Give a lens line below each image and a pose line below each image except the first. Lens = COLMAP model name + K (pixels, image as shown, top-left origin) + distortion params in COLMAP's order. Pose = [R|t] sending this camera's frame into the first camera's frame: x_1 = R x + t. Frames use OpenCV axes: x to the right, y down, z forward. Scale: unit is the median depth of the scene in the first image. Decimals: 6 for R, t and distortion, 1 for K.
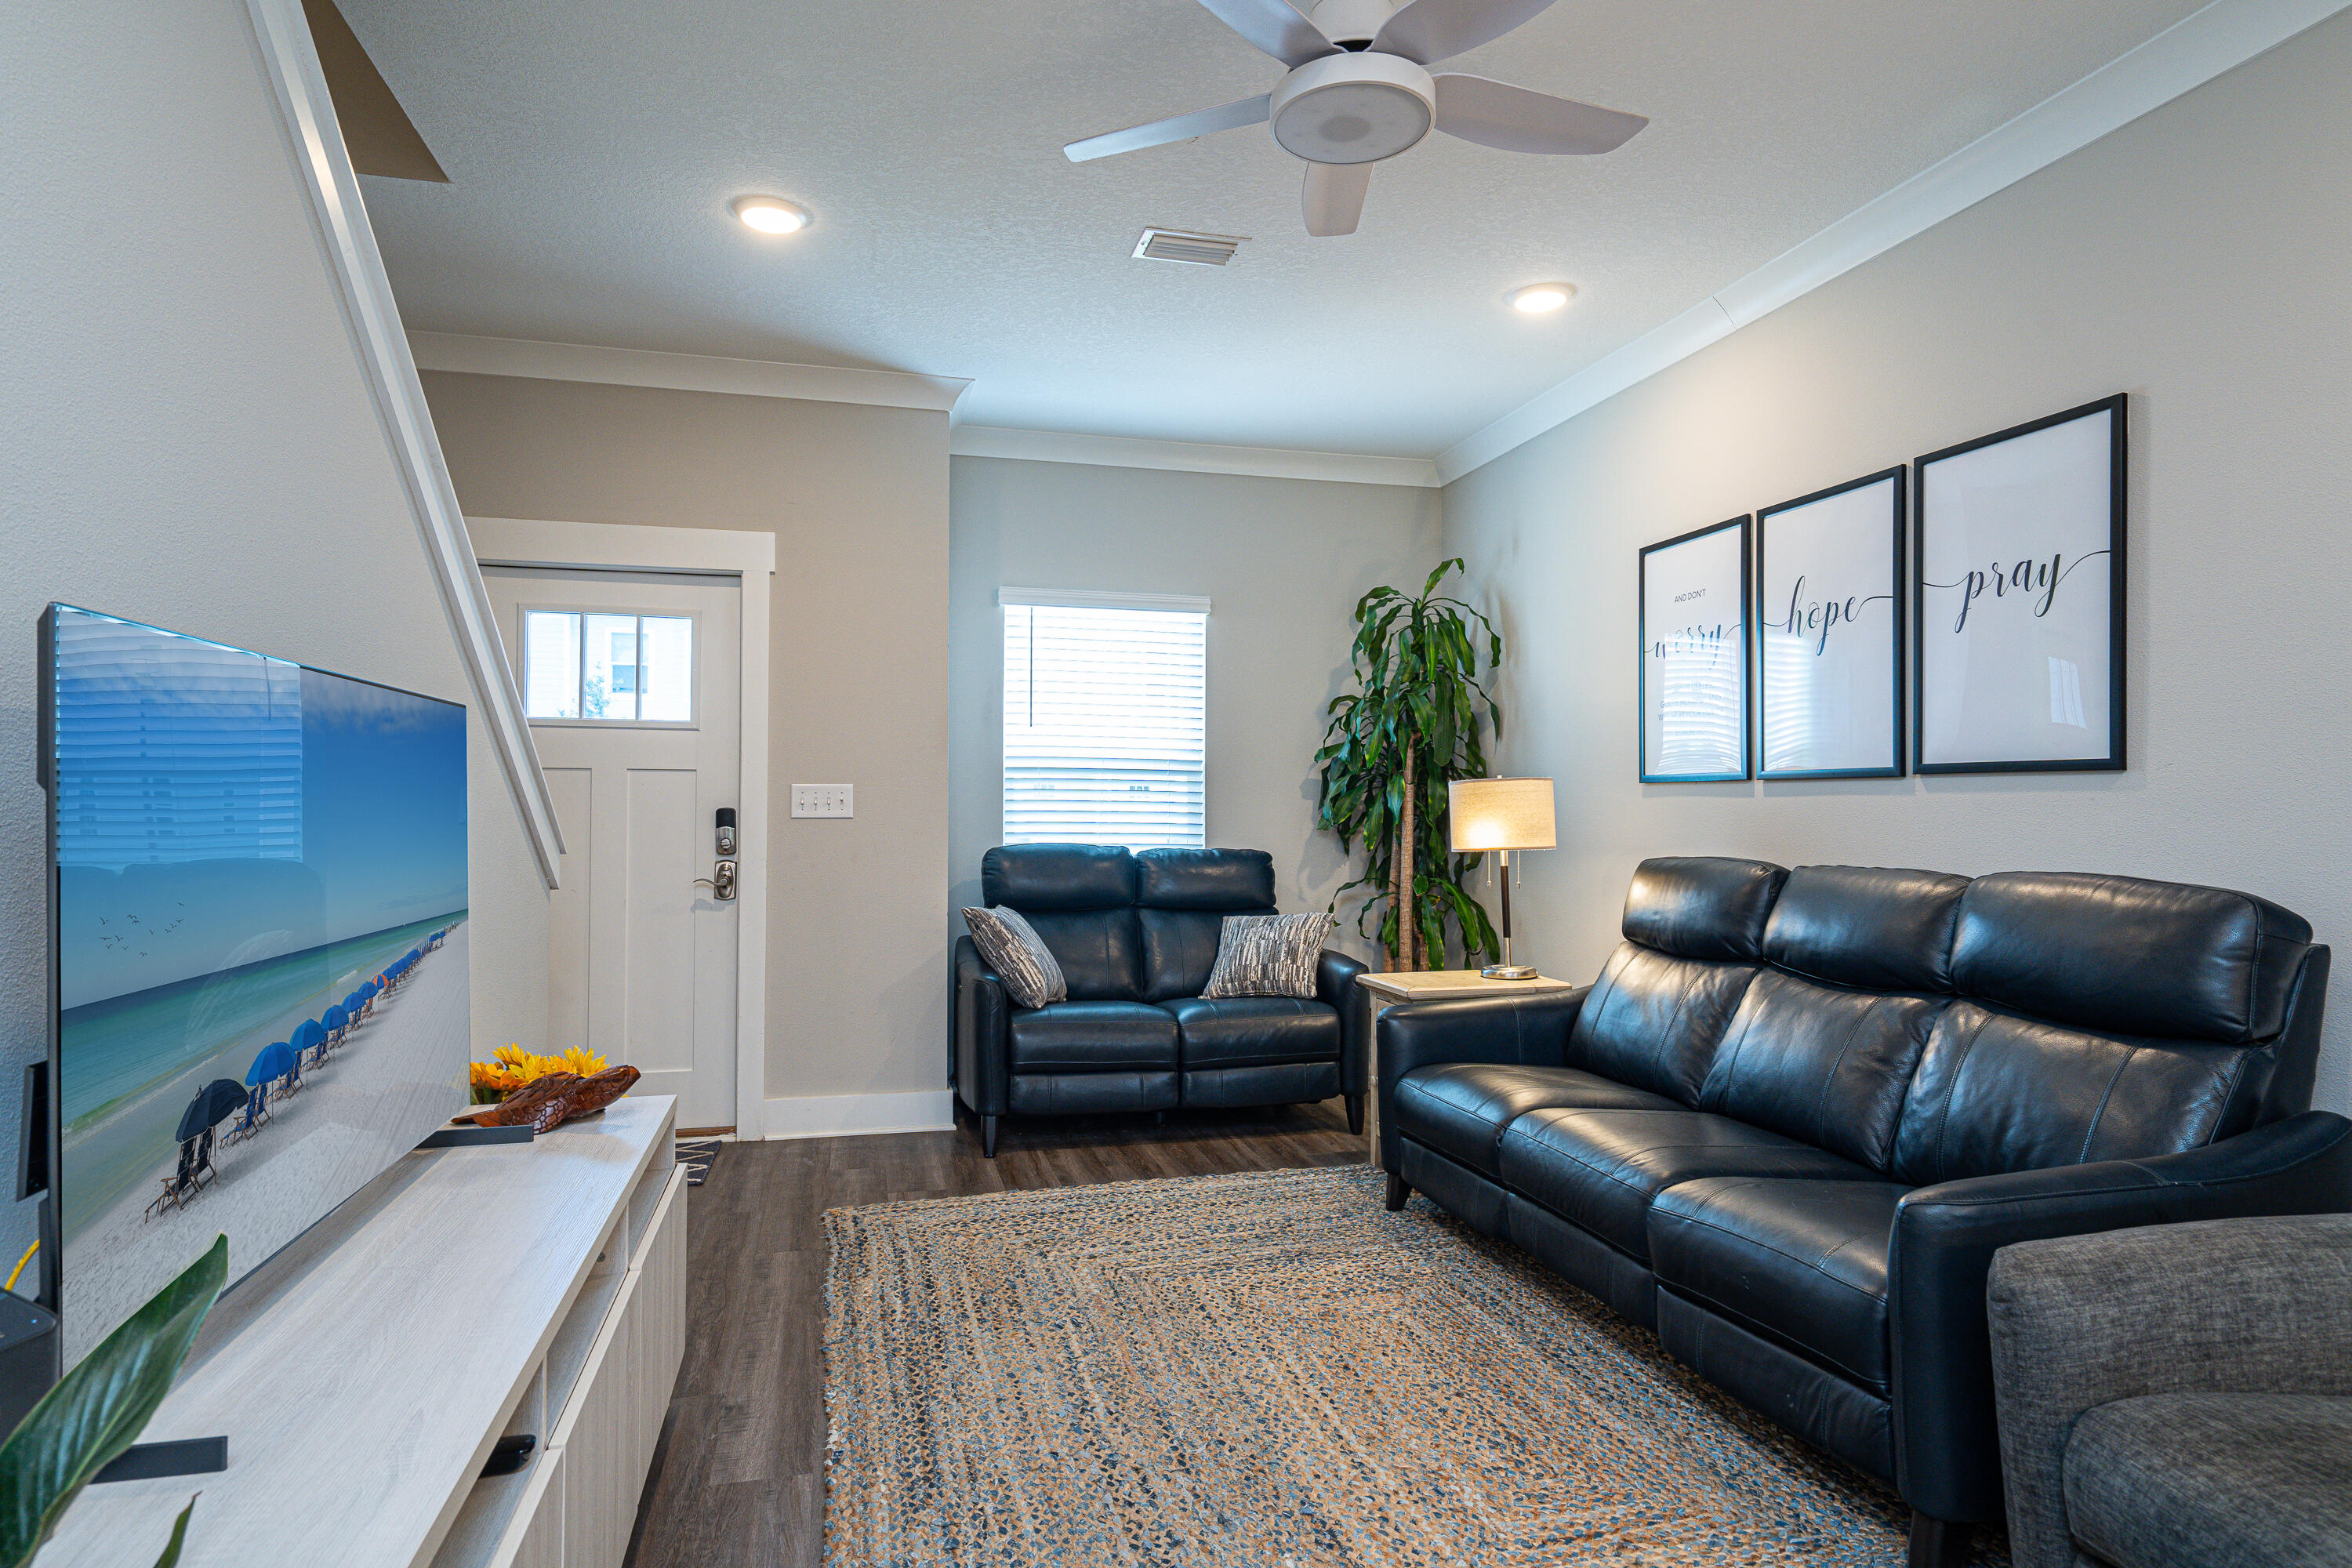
lens RADIAL K [[1305.0, 0, 1189.3], [0, 1305.0, 796.9], [0, 0, 1]] dist [0.004252, 0.000227]
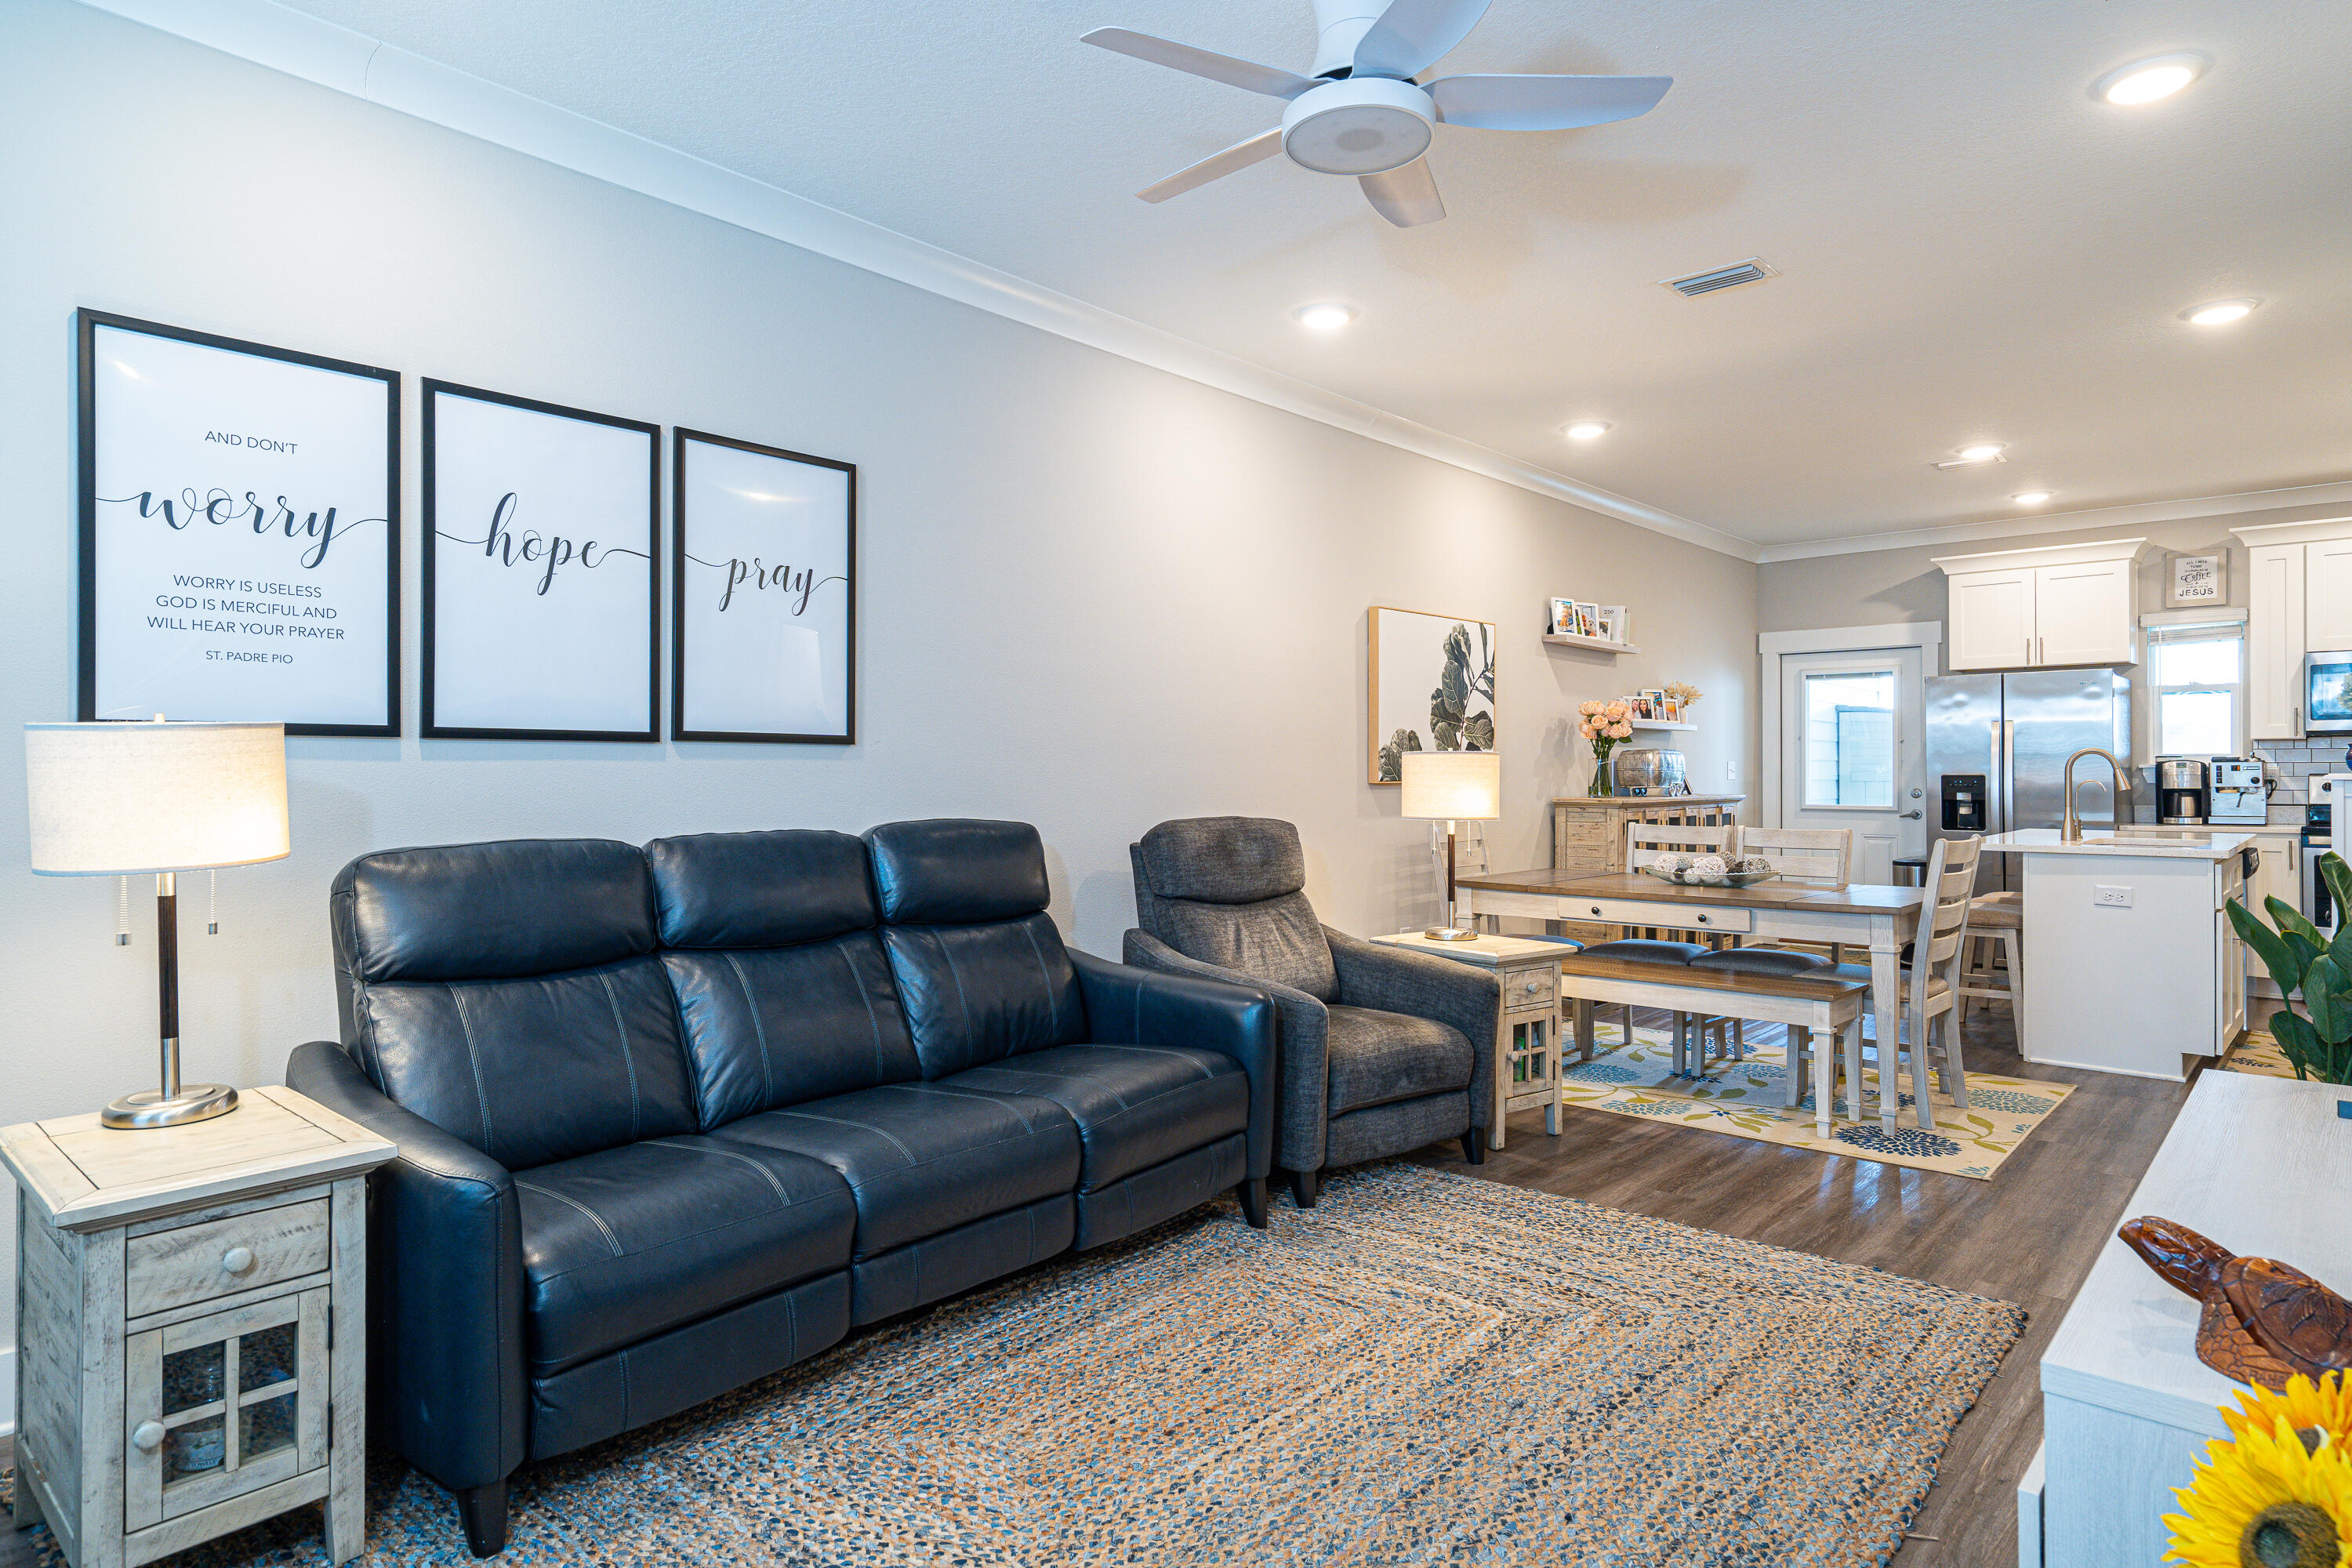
lens RADIAL K [[1305.0, 0, 1172.1], [0, 1305.0, 765.6], [0, 0, 1]] dist [0.004252, 0.000227]
pose [[-0.542742, 0.001978, 0.839897, -0.529996], [-0.004365, 0.999977, -0.005176, 0.006002], [-0.839888, -0.006475, -0.542721, 1.300974]]
